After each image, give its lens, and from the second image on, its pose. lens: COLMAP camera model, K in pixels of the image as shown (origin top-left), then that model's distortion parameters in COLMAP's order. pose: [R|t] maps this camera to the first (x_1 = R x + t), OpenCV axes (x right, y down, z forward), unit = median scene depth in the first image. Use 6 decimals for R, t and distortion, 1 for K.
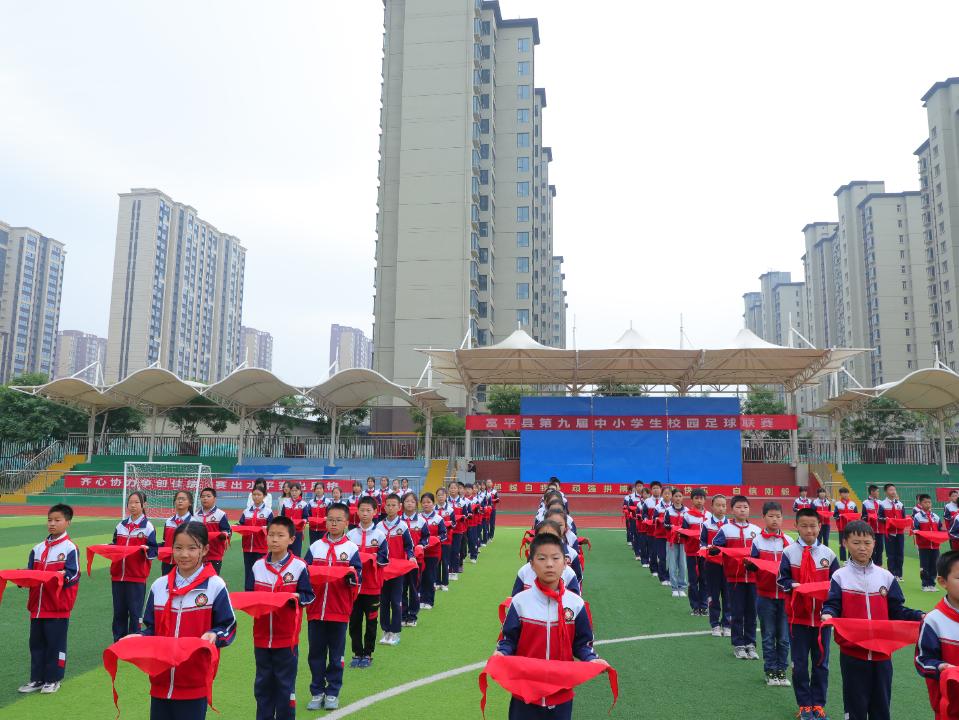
lens RADIAL K [[757.7, 0, 487.3], [0, 757.7, 352.5], [0, 0, 1]] dist [-0.042938, 0.009200]
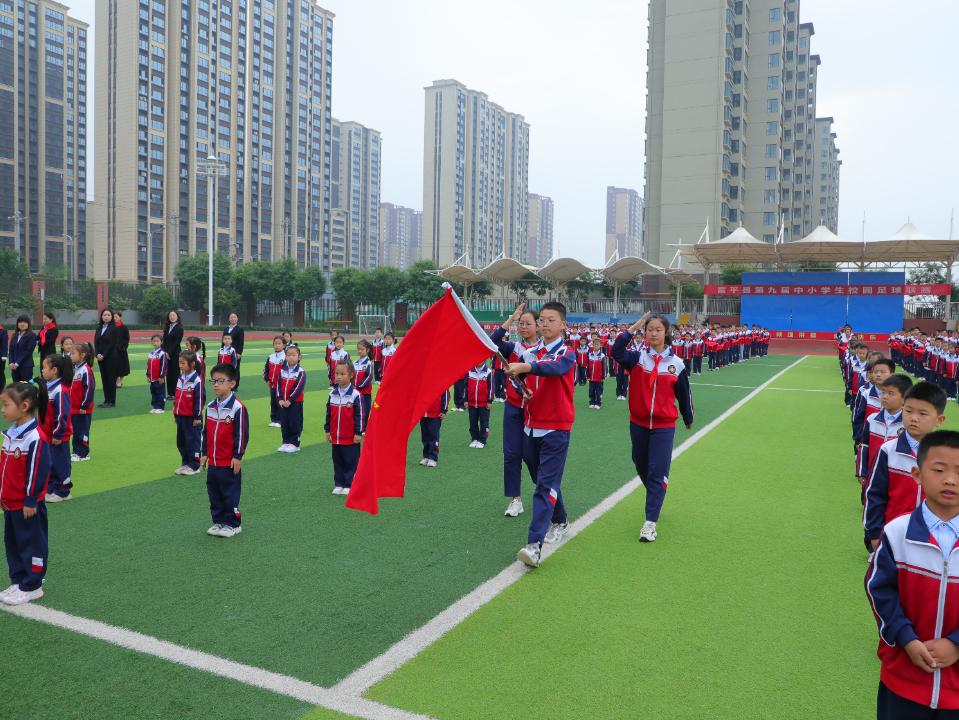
lens RADIAL K [[757.7, 0, 487.3], [0, 757.7, 352.5], [0, 0, 1]] dist [-0.042938, 0.009200]
pose [[0.936245, 0.023728, -0.350546, 0.032411], [0.043714, 0.982098, 0.183230, -0.026100], [0.348618, -0.186872, 0.918447, -0.181885]]
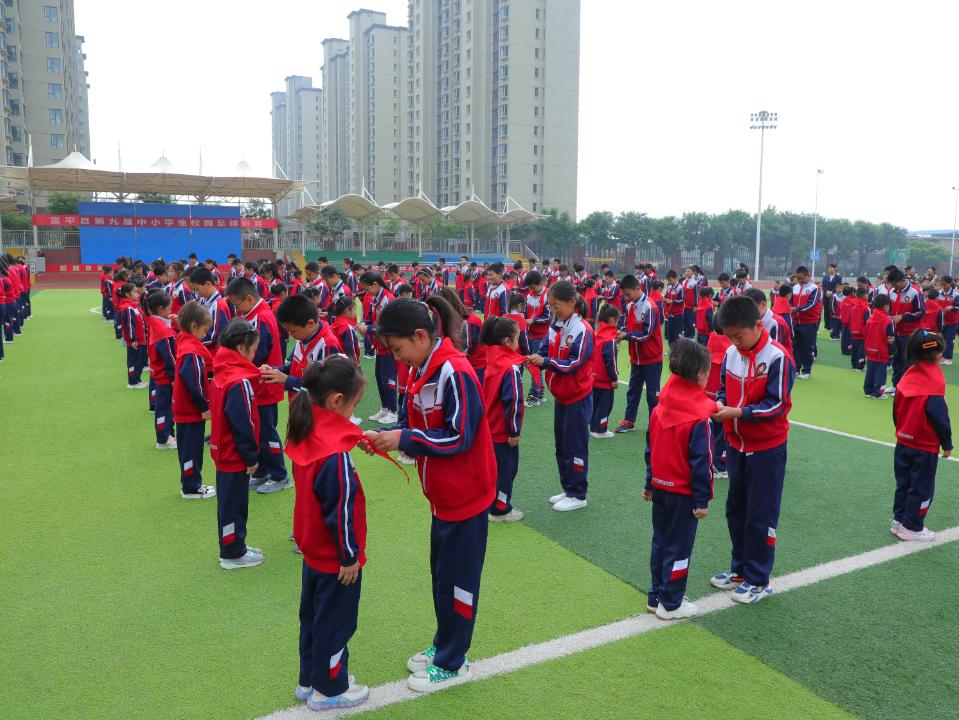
lens RADIAL K [[757.7, 0, 487.3], [0, 757.7, 352.5], [0, 0, 1]] dist [-0.042938, 0.009200]
pose [[0.829965, -0.075897, 0.552628, -0.035456], [-0.080658, 0.963960, 0.253524, -0.025991], [-0.551953, -0.254990, 0.793932, -0.174978]]
